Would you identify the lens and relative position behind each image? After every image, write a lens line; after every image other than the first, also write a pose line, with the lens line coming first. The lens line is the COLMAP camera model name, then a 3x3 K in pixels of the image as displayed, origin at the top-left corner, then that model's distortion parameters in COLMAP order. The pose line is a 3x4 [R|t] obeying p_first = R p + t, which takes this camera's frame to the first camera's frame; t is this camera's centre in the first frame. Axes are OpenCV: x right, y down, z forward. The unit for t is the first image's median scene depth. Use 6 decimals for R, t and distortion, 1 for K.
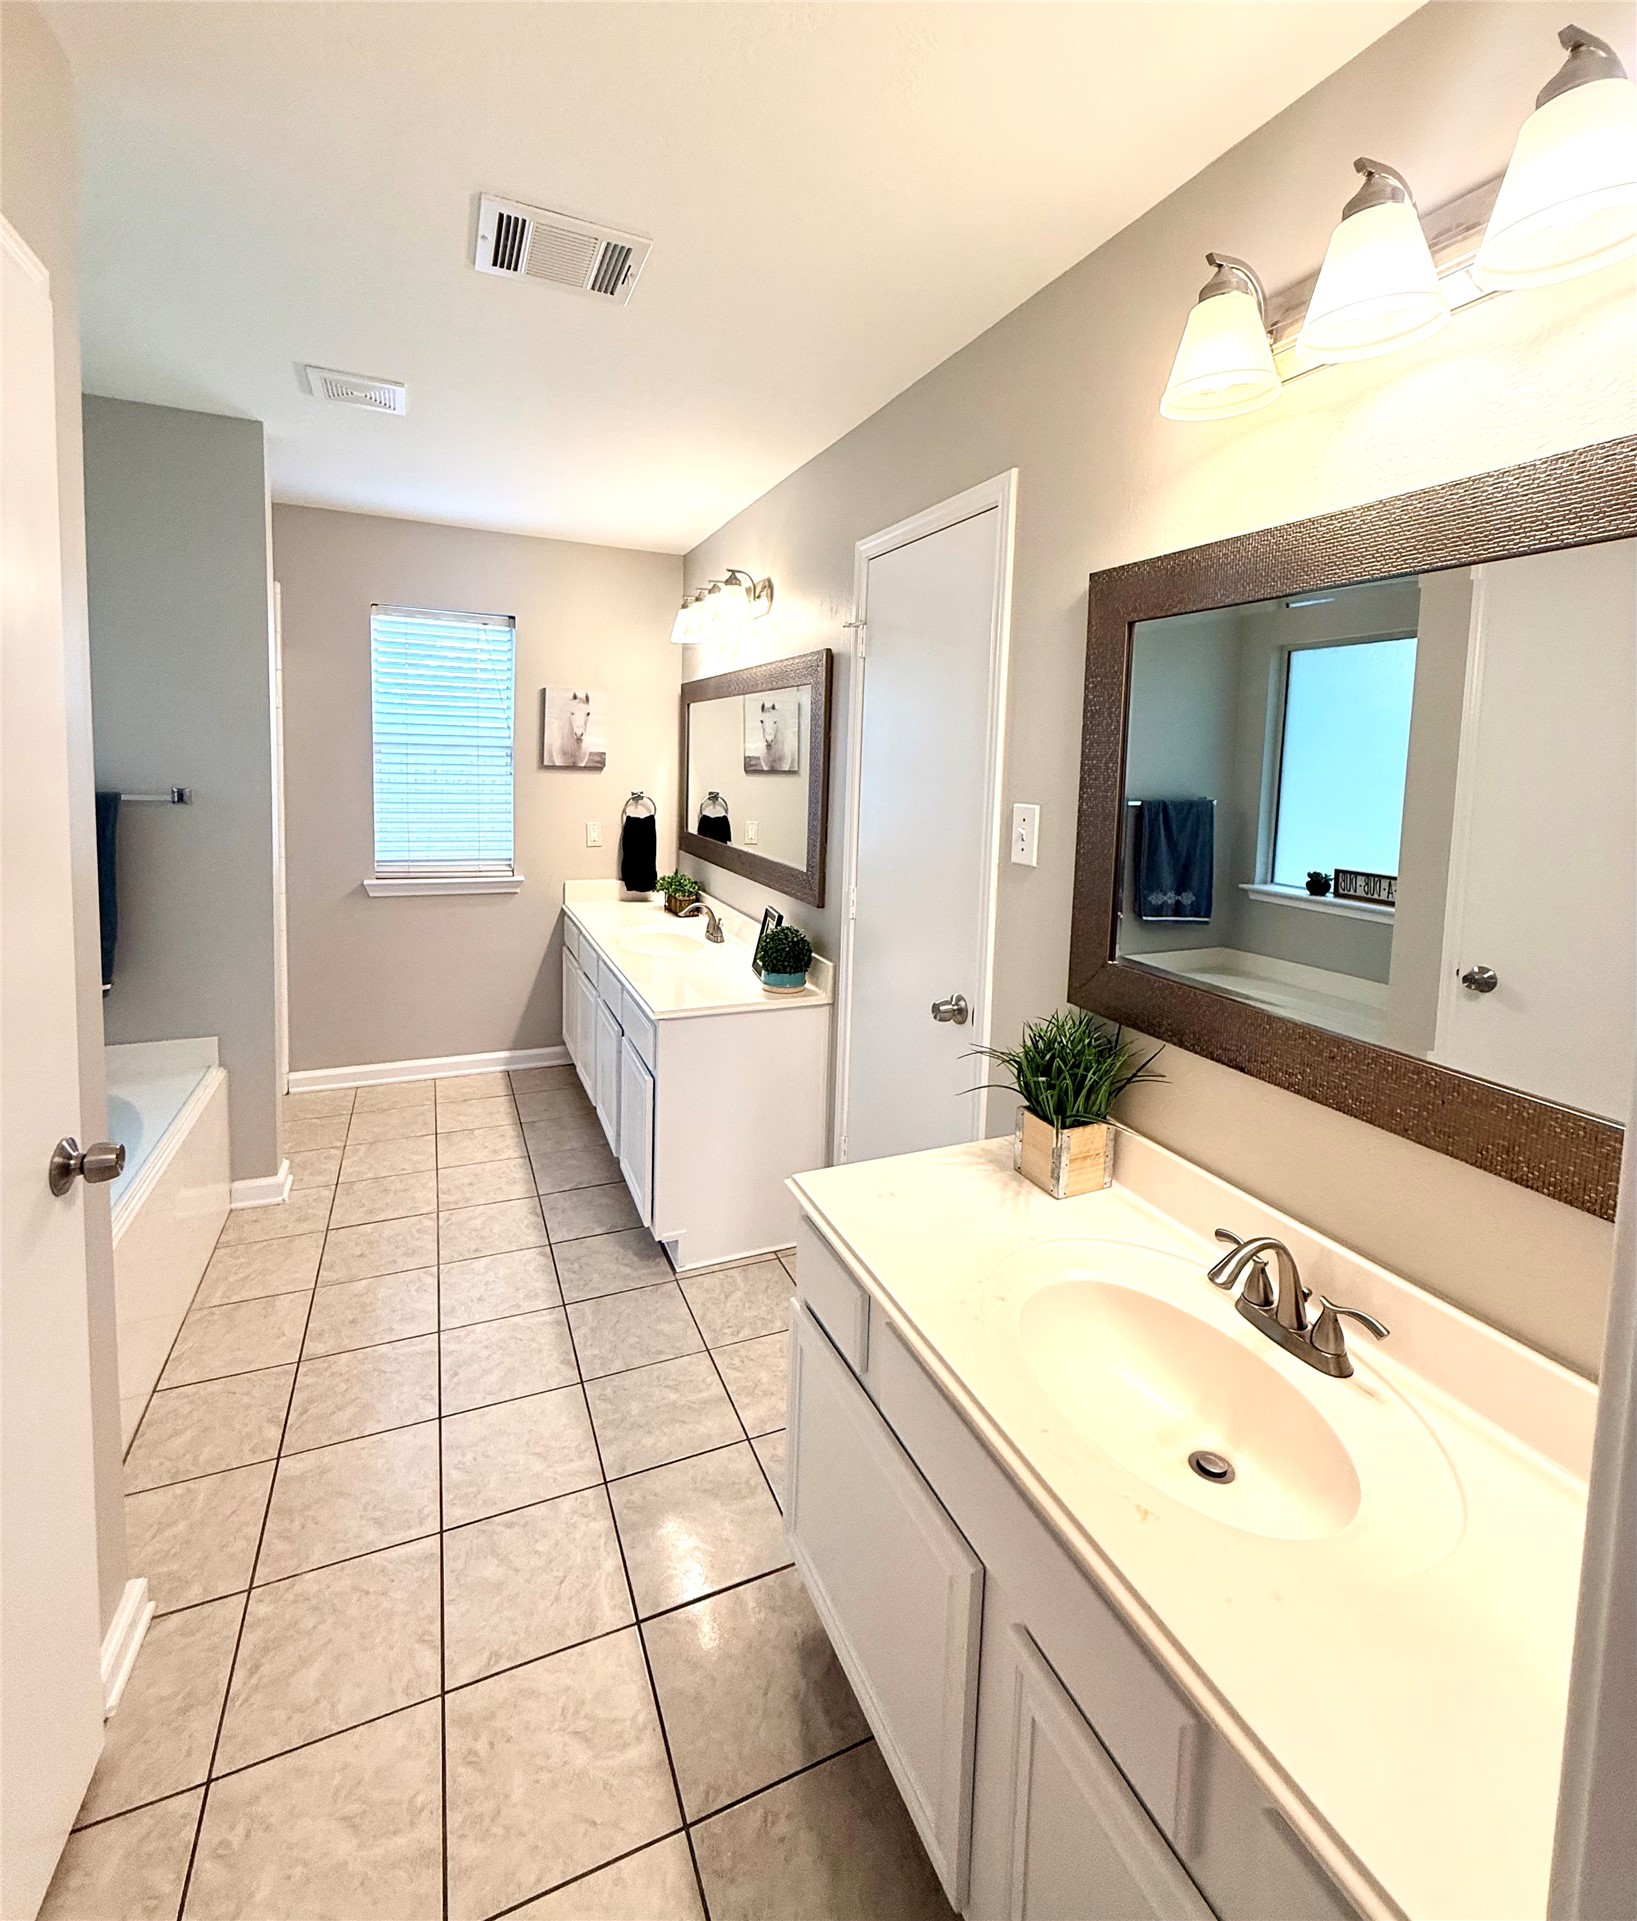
lens RADIAL K [[838.0, 0, 817.1], [0, 838.0, 954.1], [0, 0, 1]] dist [0.000613, 0.000034]
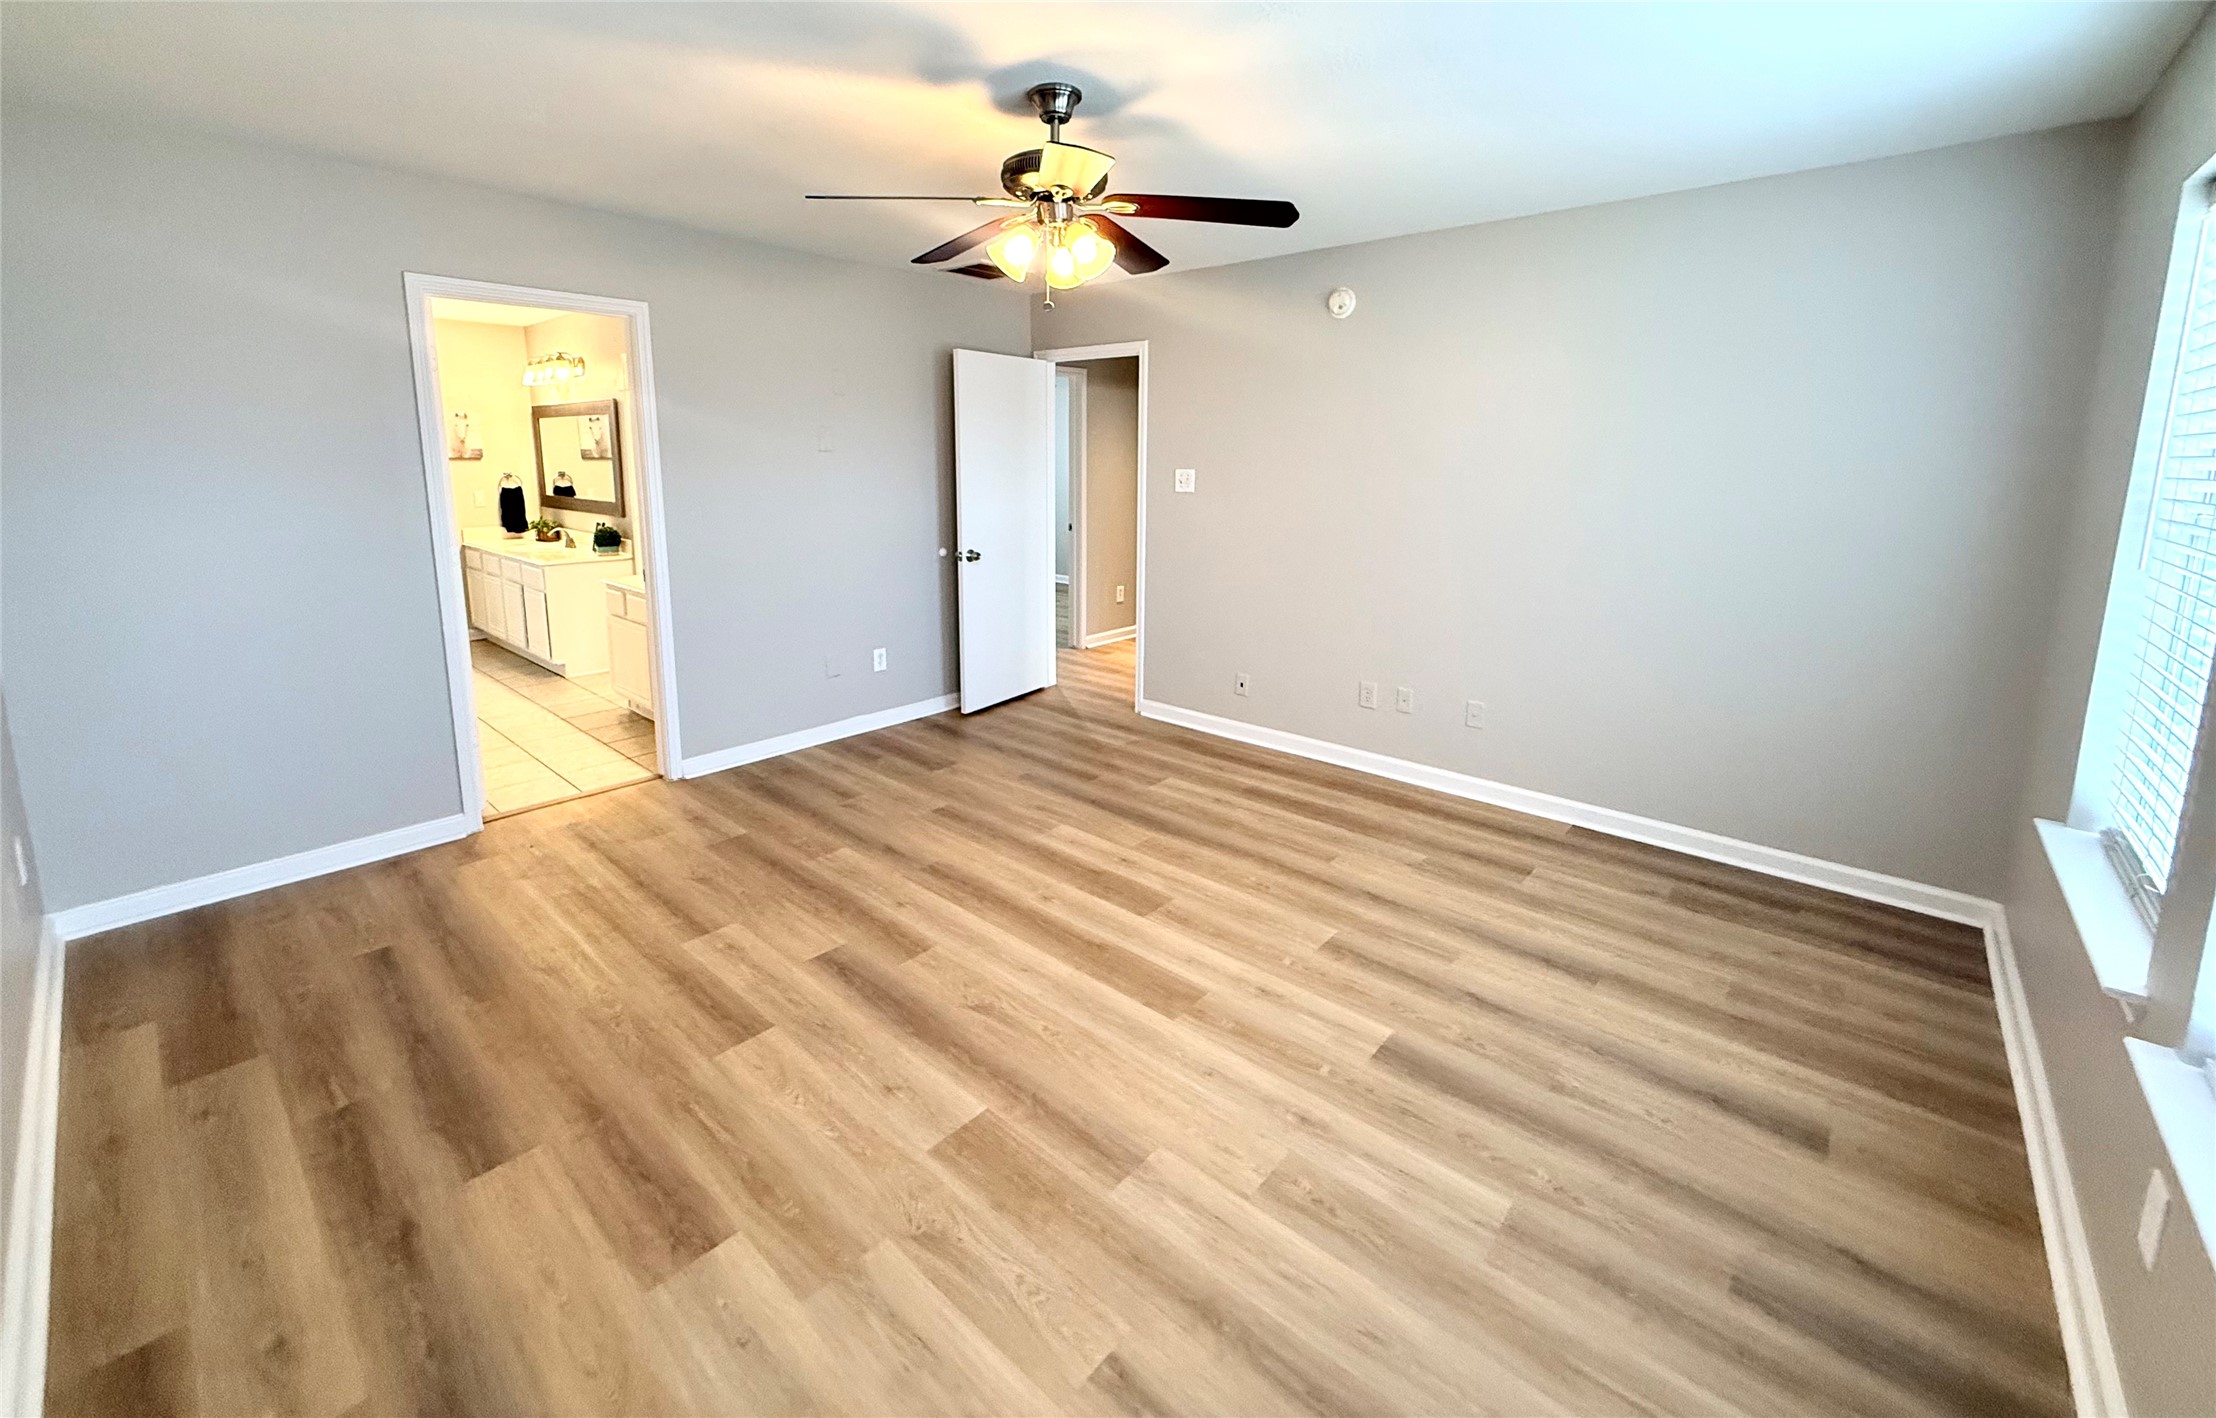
lens RADIAL K [[875.1, 0, 1086.9], [0, 875.1, 637.1], [0, 0, 1]] dist [-0.000240, -0.000328]
pose [[0.914869, -0.105171, 0.389813, 0.125673], [0.110676, 0.993821, 0.008379, 0.247045], [-0.388285, 0.035477, 0.920856, -1.045833]]
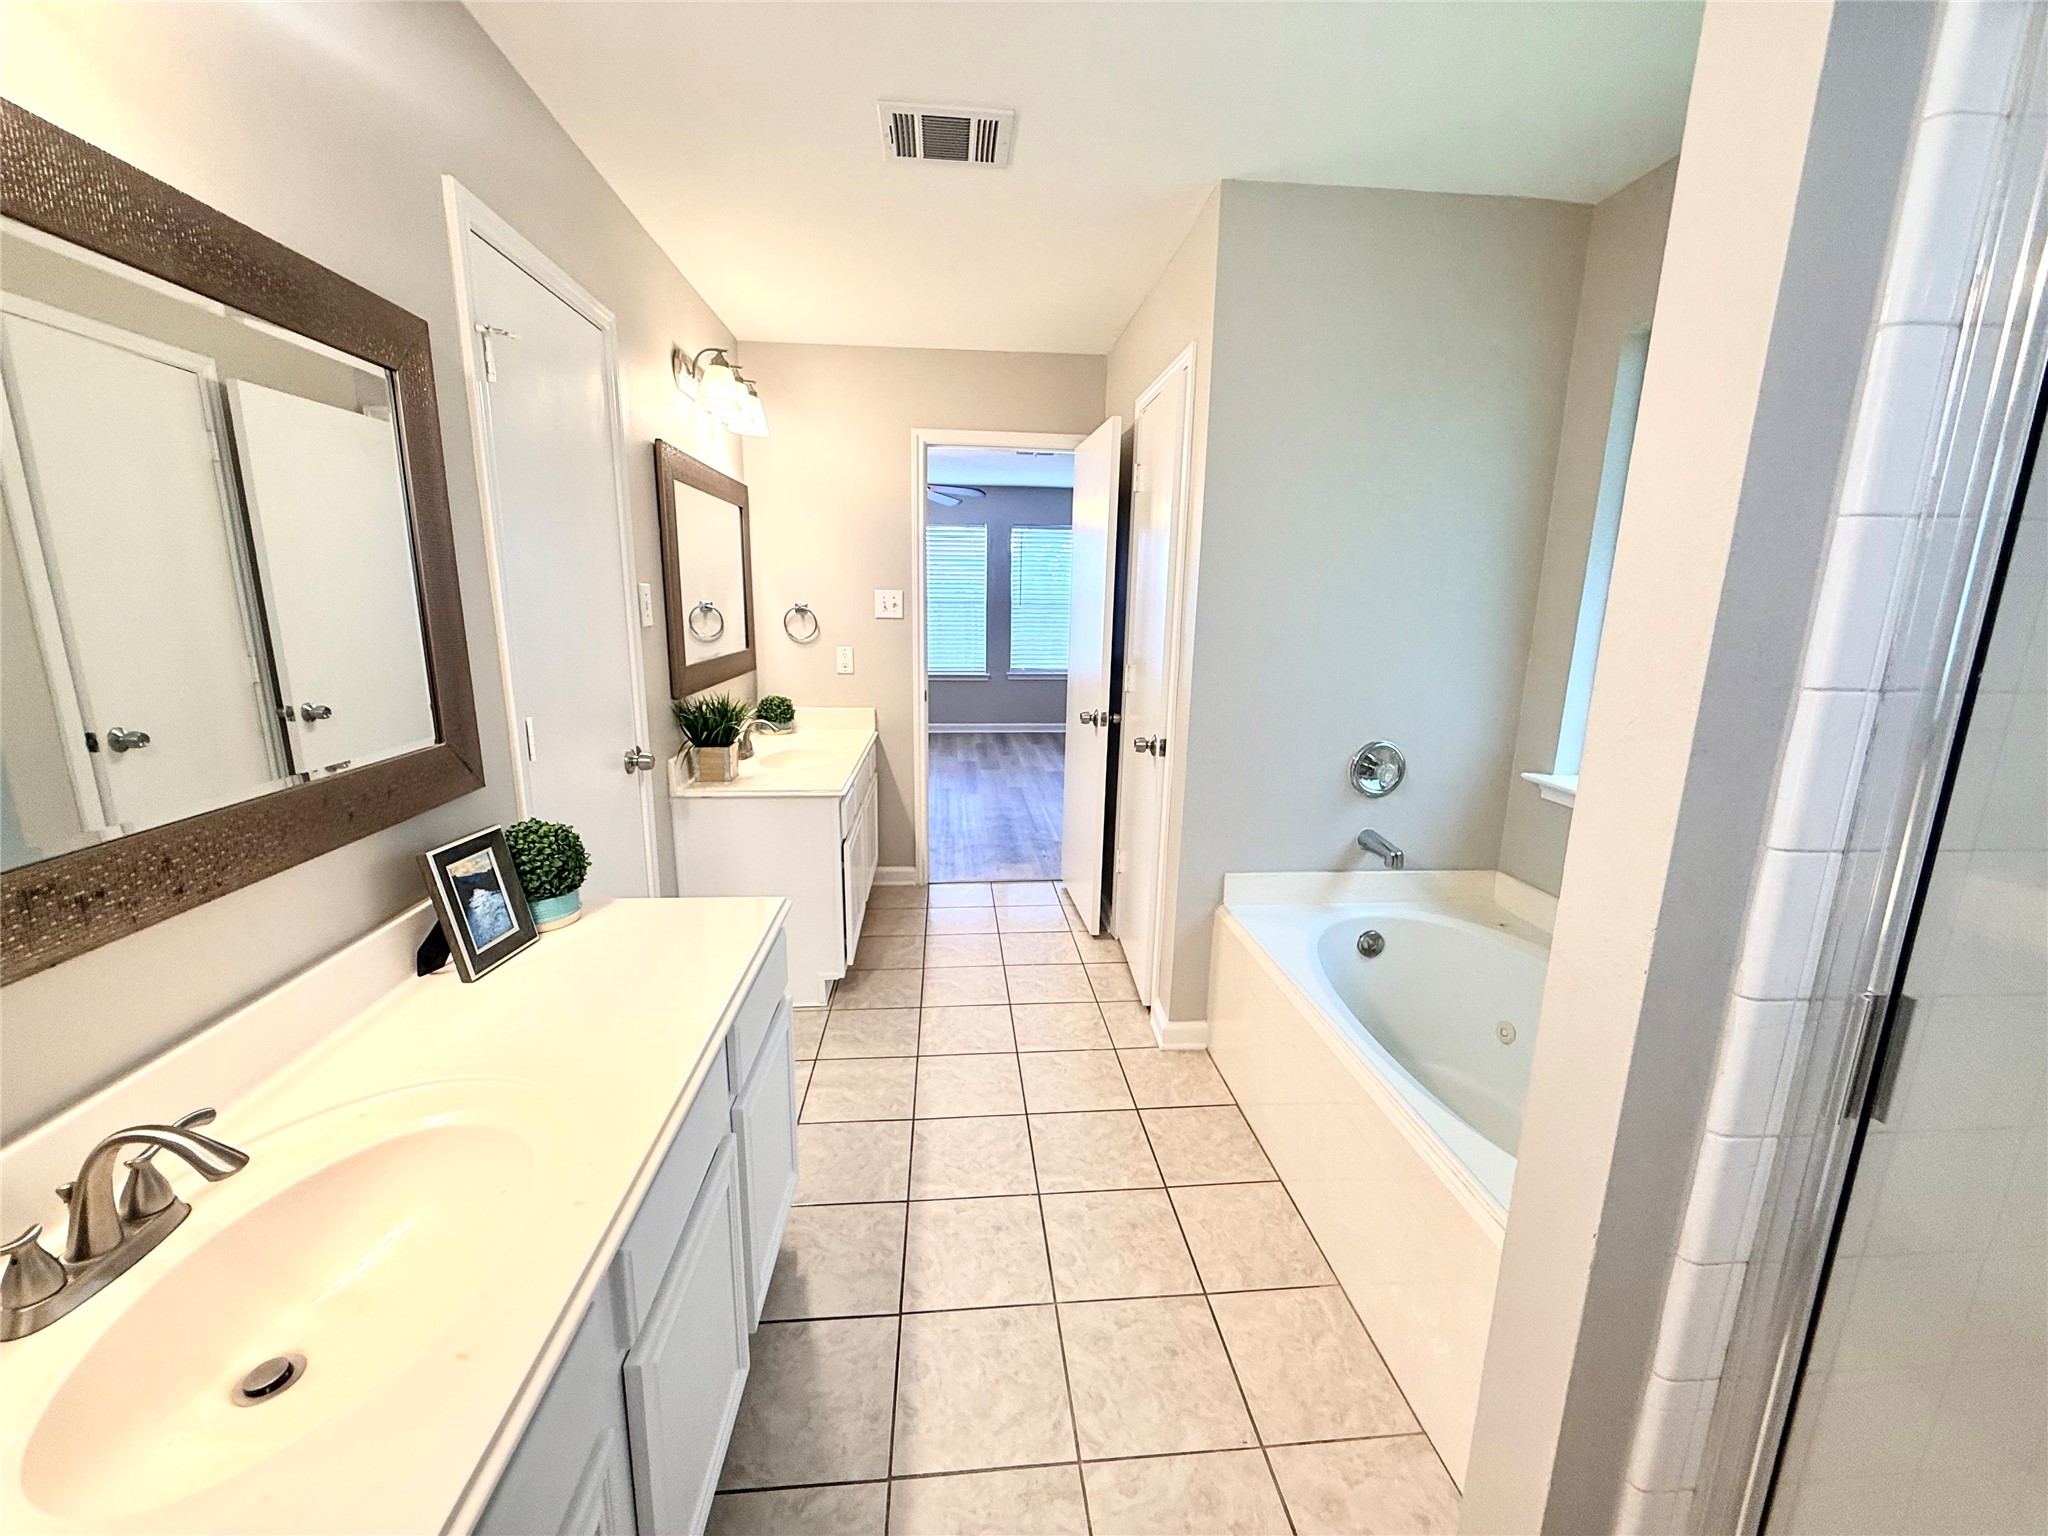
lens RADIAL K [[815.7, 0, 1024.7], [0, 815.7, 763.9], [0, 0, 1]] dist [0.003376, -0.000189]
pose [[-0.945808, -0.114405, 0.303906, -0.642765], [0.024528, 0.908040, 0.418165, -0.351635], [-0.323799, 0.402958, -0.856025, 1.555515]]
